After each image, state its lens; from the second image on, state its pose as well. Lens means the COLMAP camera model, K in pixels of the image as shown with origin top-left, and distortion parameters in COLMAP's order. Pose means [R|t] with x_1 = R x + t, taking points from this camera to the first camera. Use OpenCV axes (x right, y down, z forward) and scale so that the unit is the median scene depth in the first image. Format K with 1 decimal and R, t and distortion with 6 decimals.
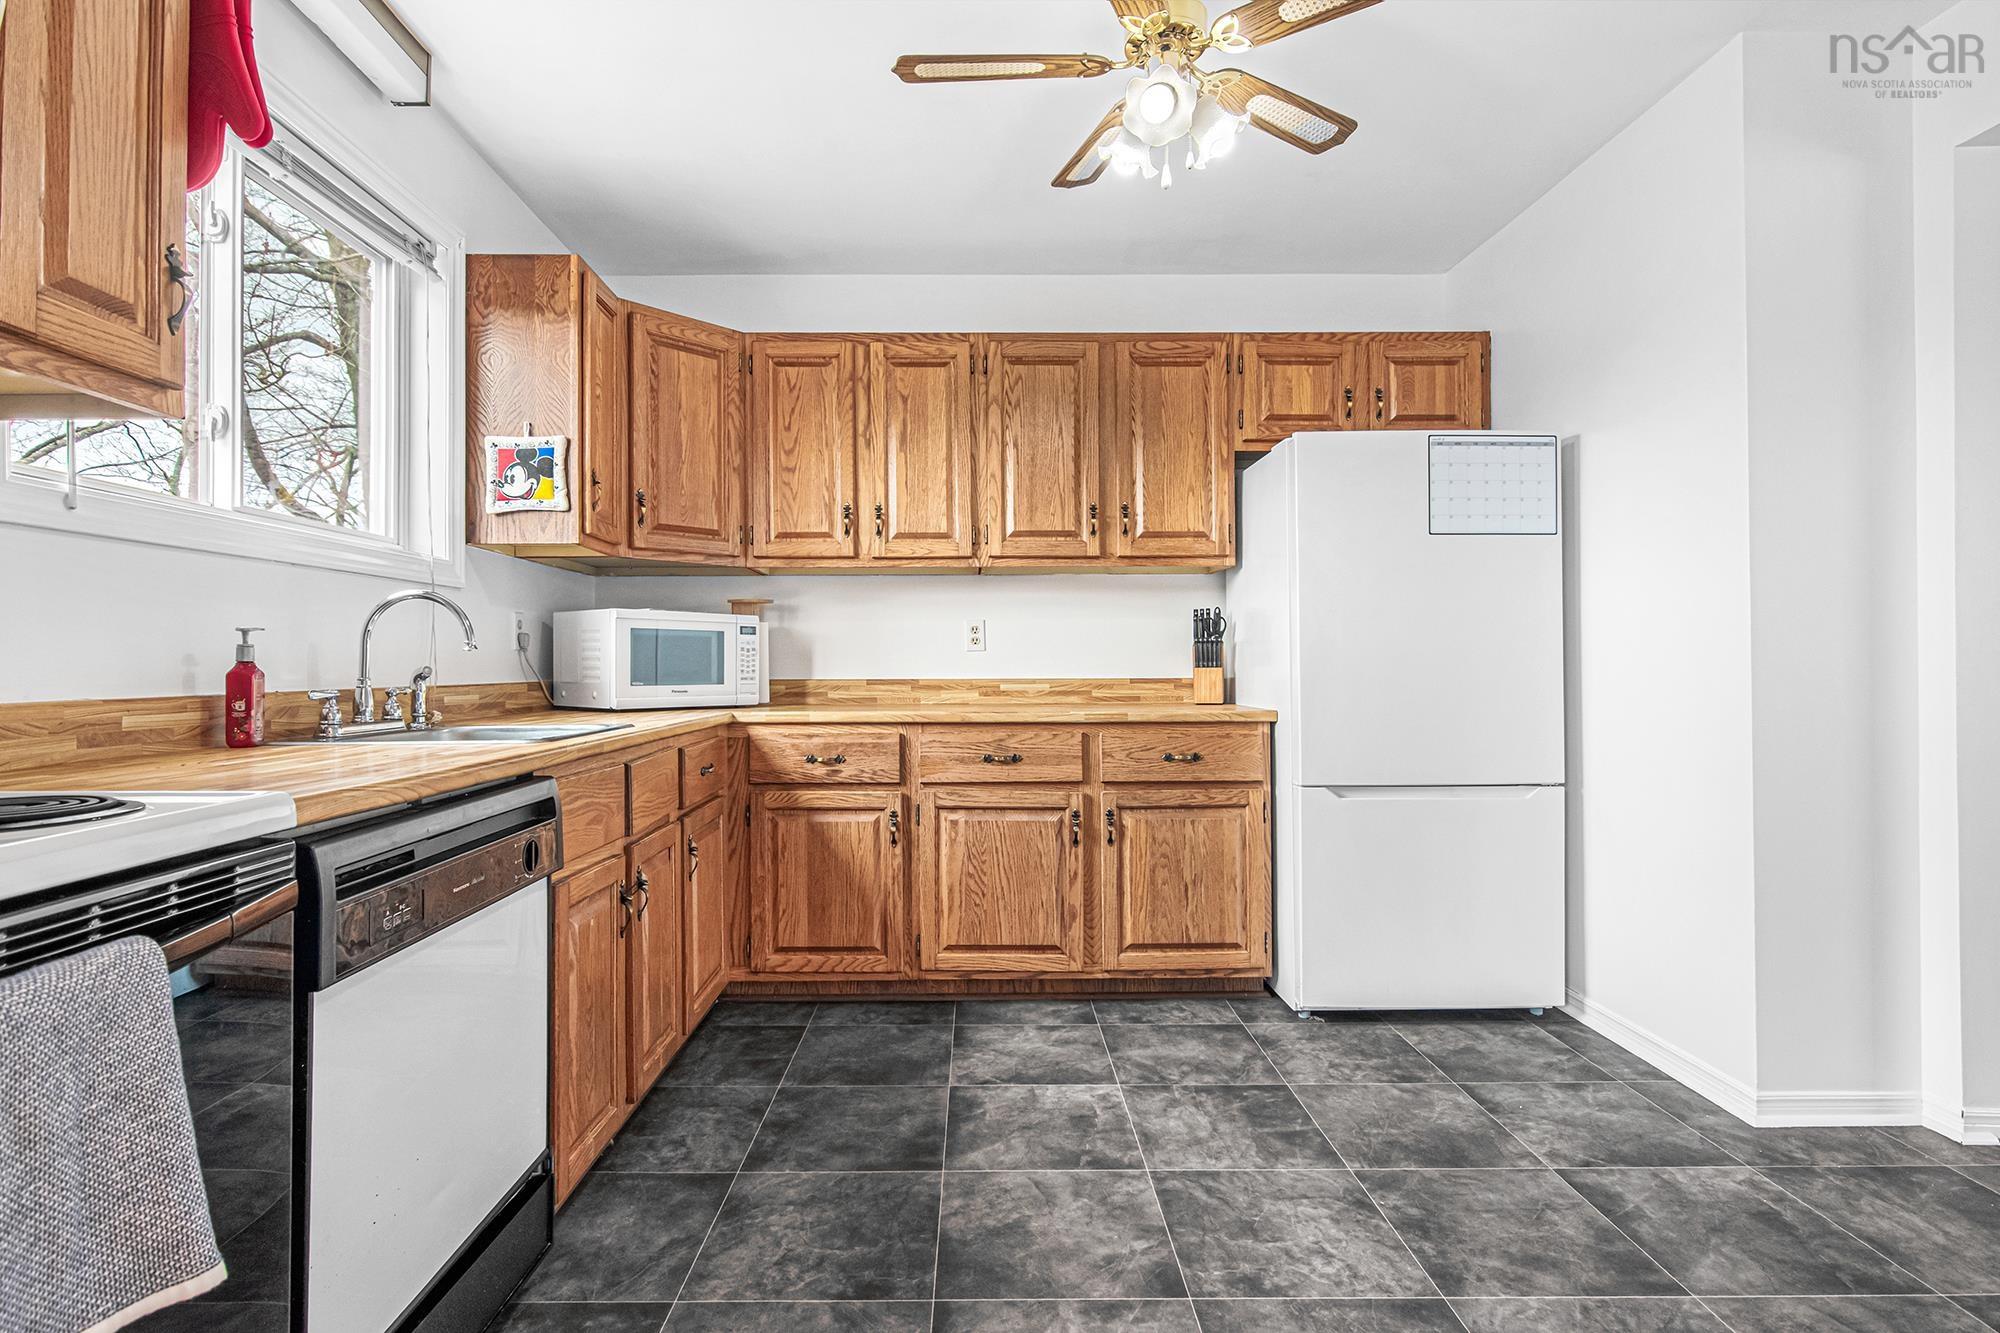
lens RADIAL K [[1008.8, 0, 978.8], [0, 1008.8, 638.8], [0, 0, 1]] dist [0.004641, -0.001301]
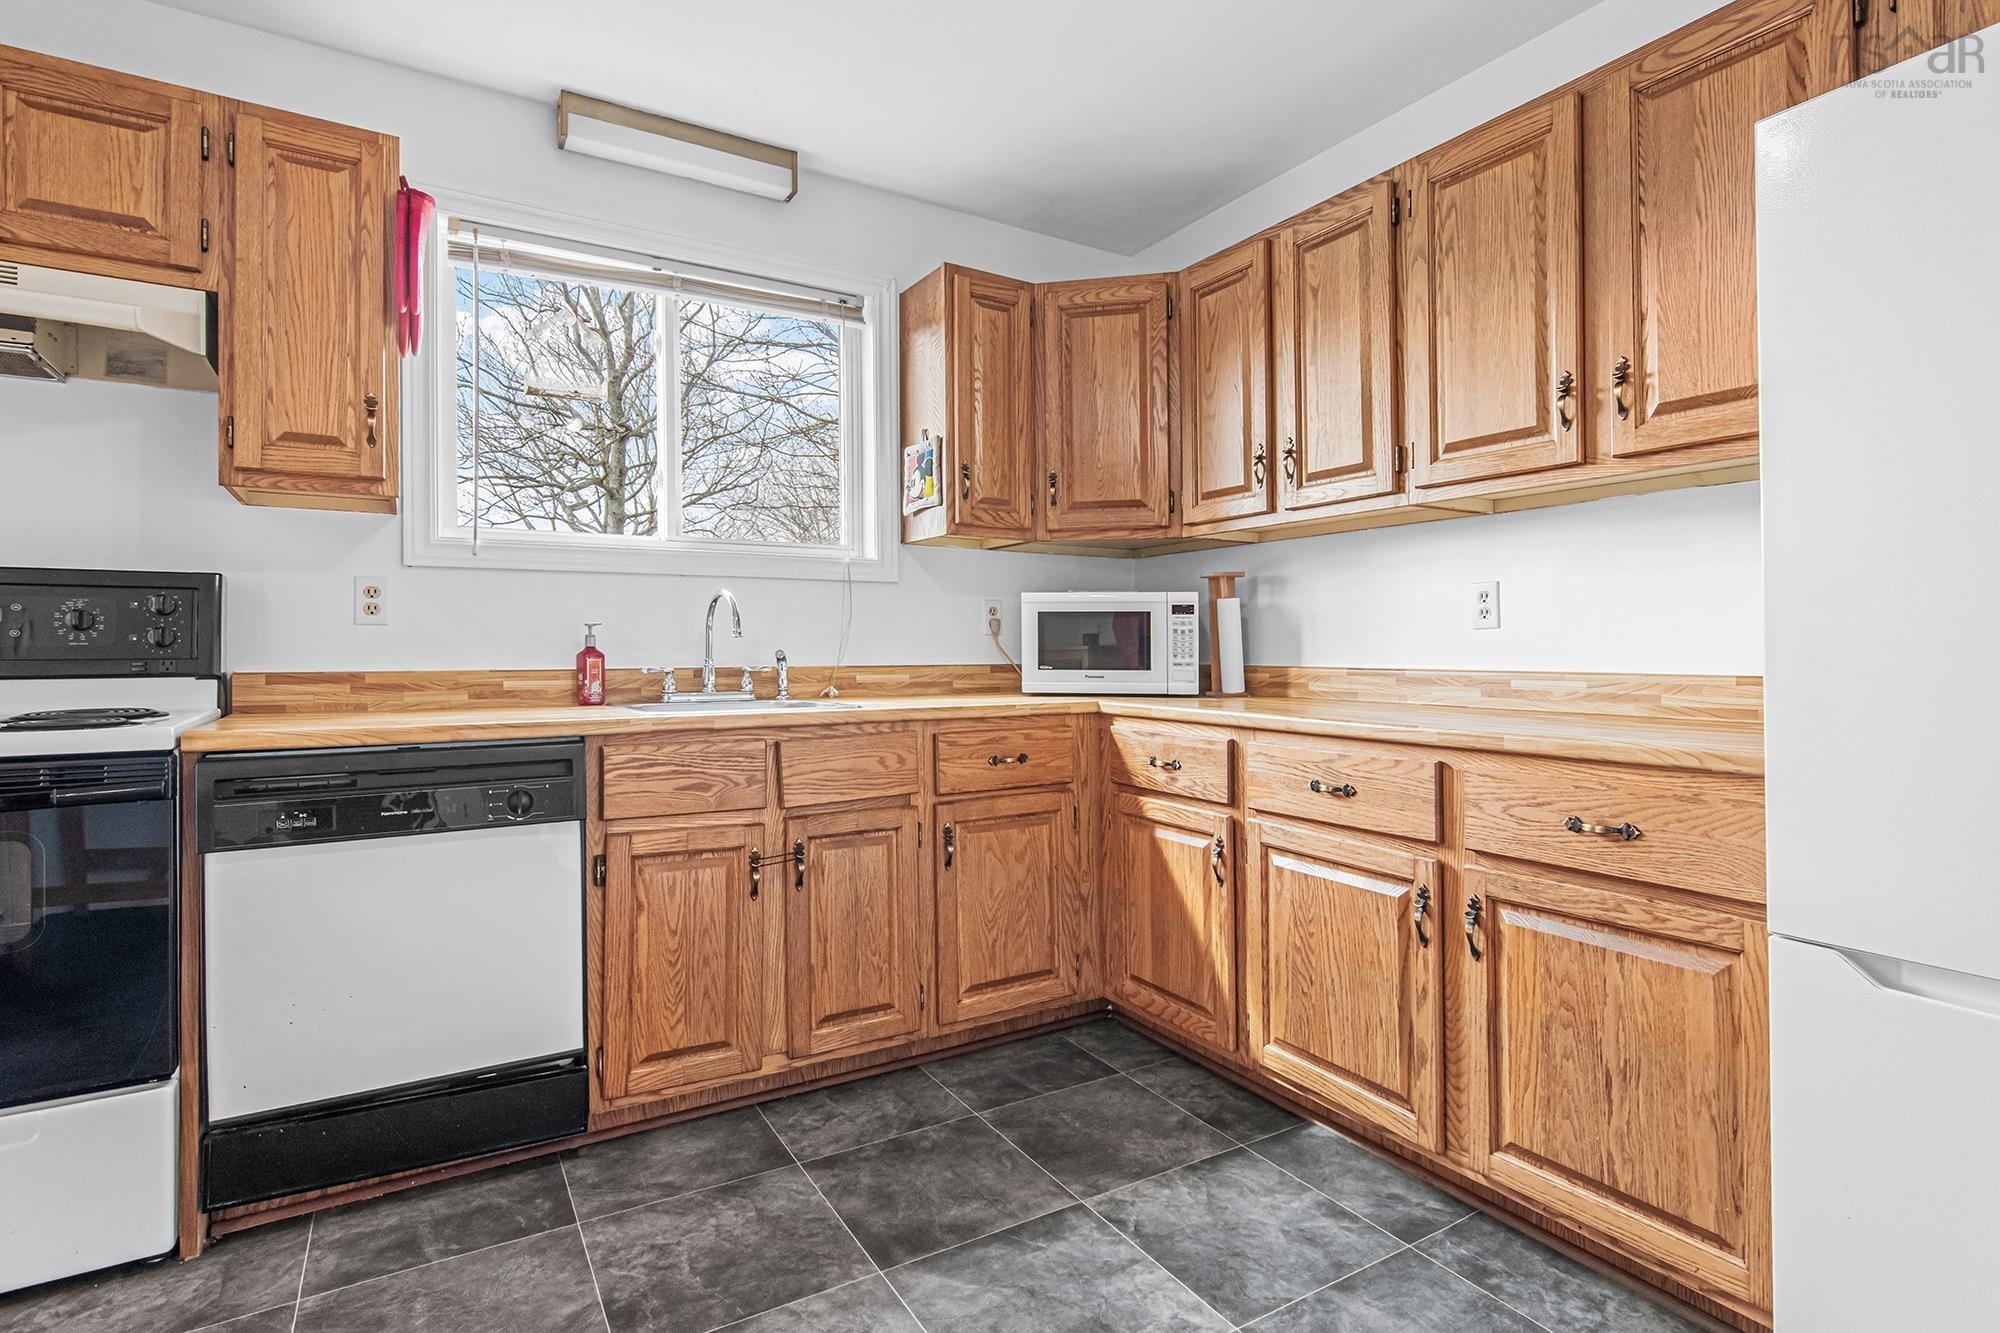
lens RADIAL K [[1008.8, 0, 1001.9], [0, 1008.8, 630.4], [0, 0, 1]] dist [0.004641, -0.001301]
pose [[0.509531, -0.013184, -0.860351, 0.496986], [0.021467, 0.999766, -0.002607, 0.009593], [0.860184, -0.017141, 0.509695, 0.466599]]
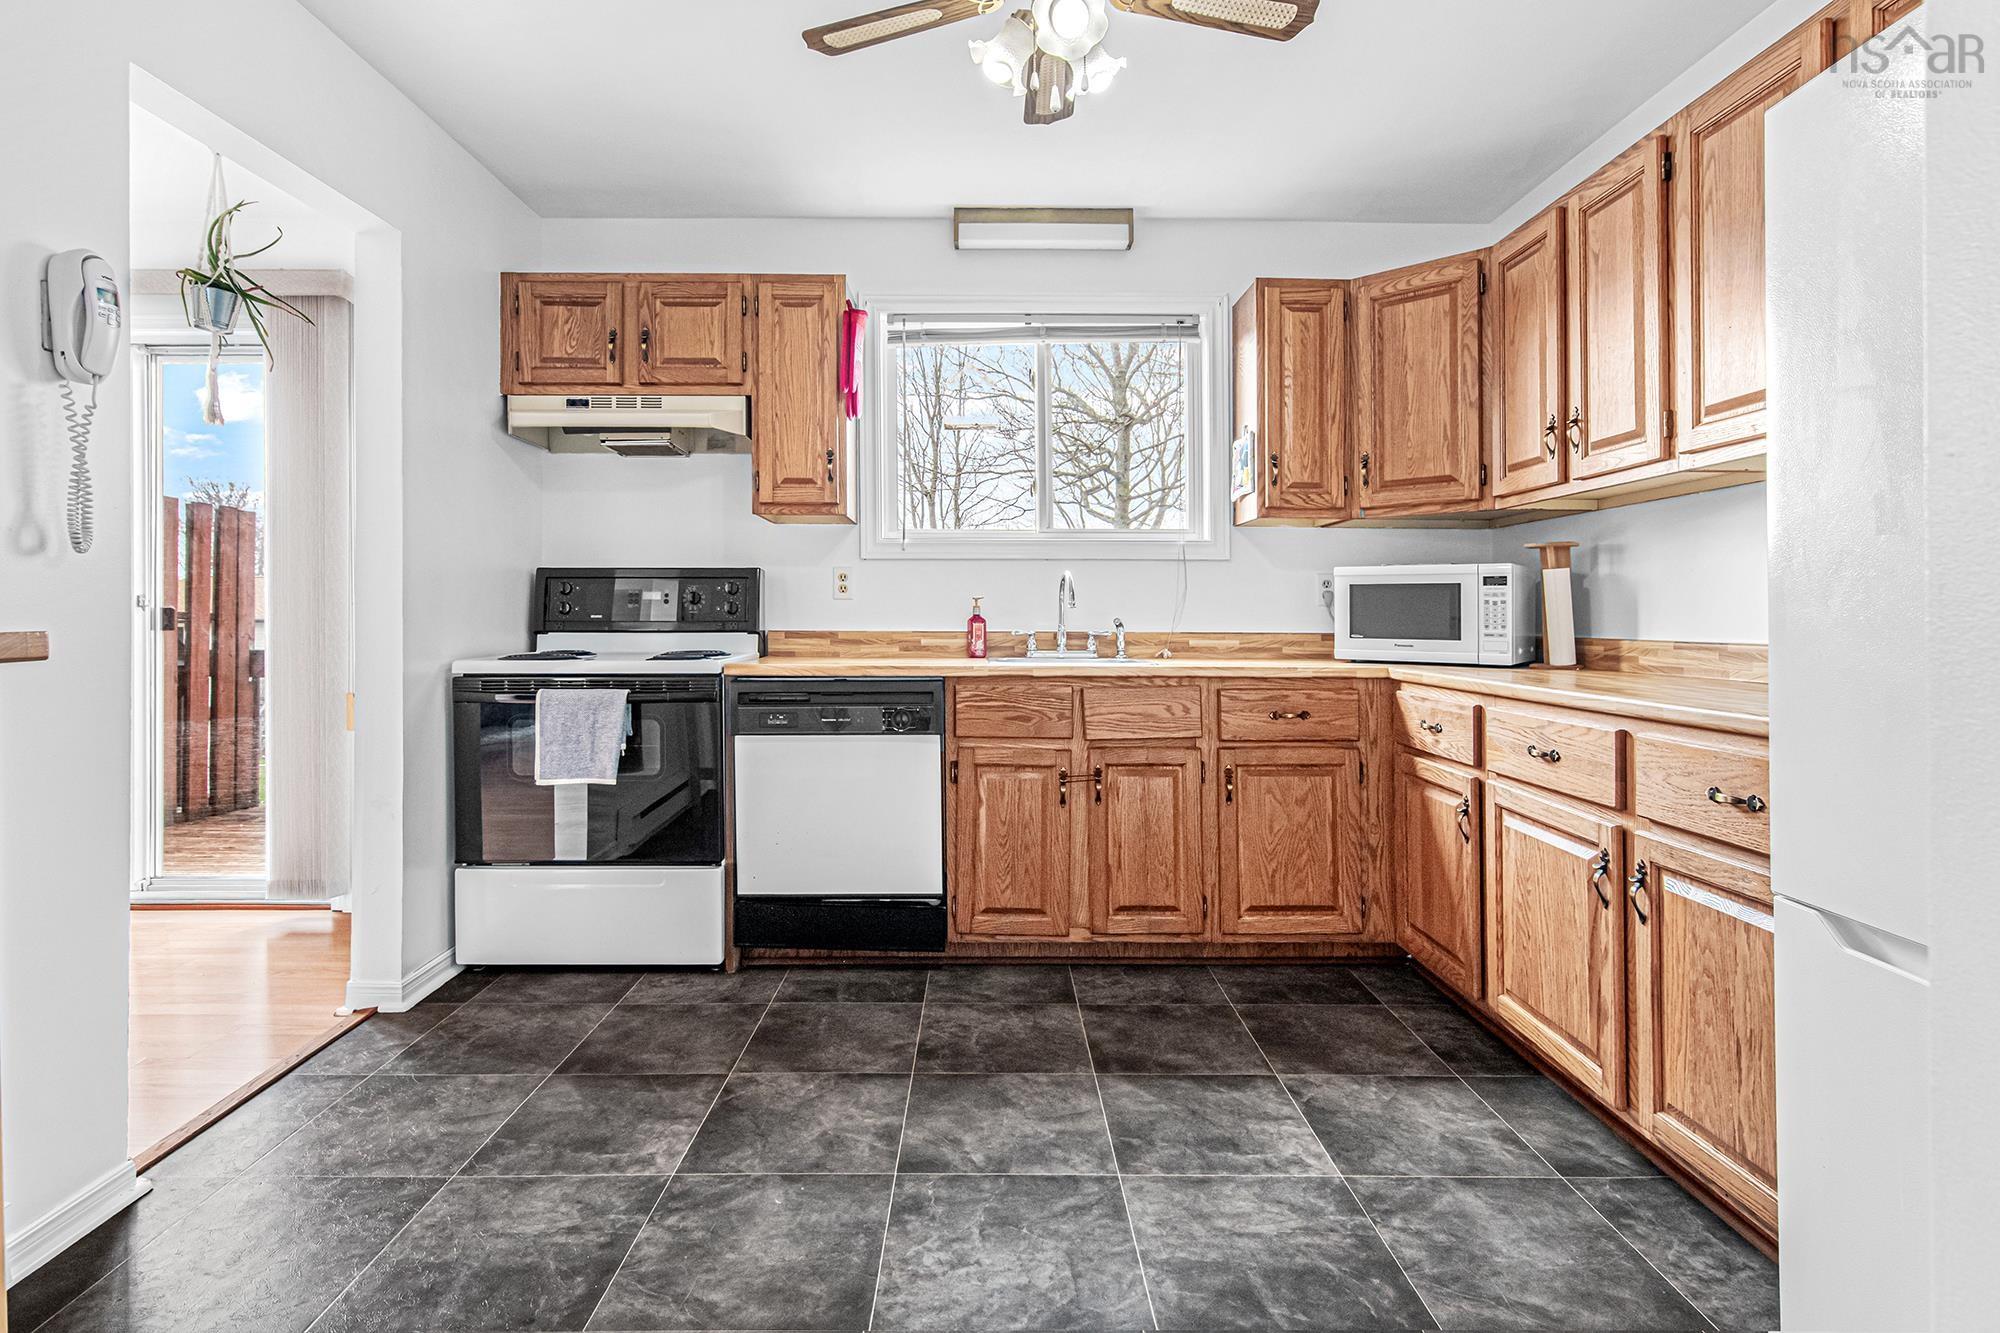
lens RADIAL K [[1008.8, 0, 968.8], [0, 1008.8, 614.4], [0, 0, 1]] dist [0.004641, -0.001301]
pose [[-0.016006, 0.000127, -0.999872, 0.742673], [0.020805, 0.999784, -0.000206, 0.013272], [0.999655, -0.020806, -0.016005, 0.613707]]
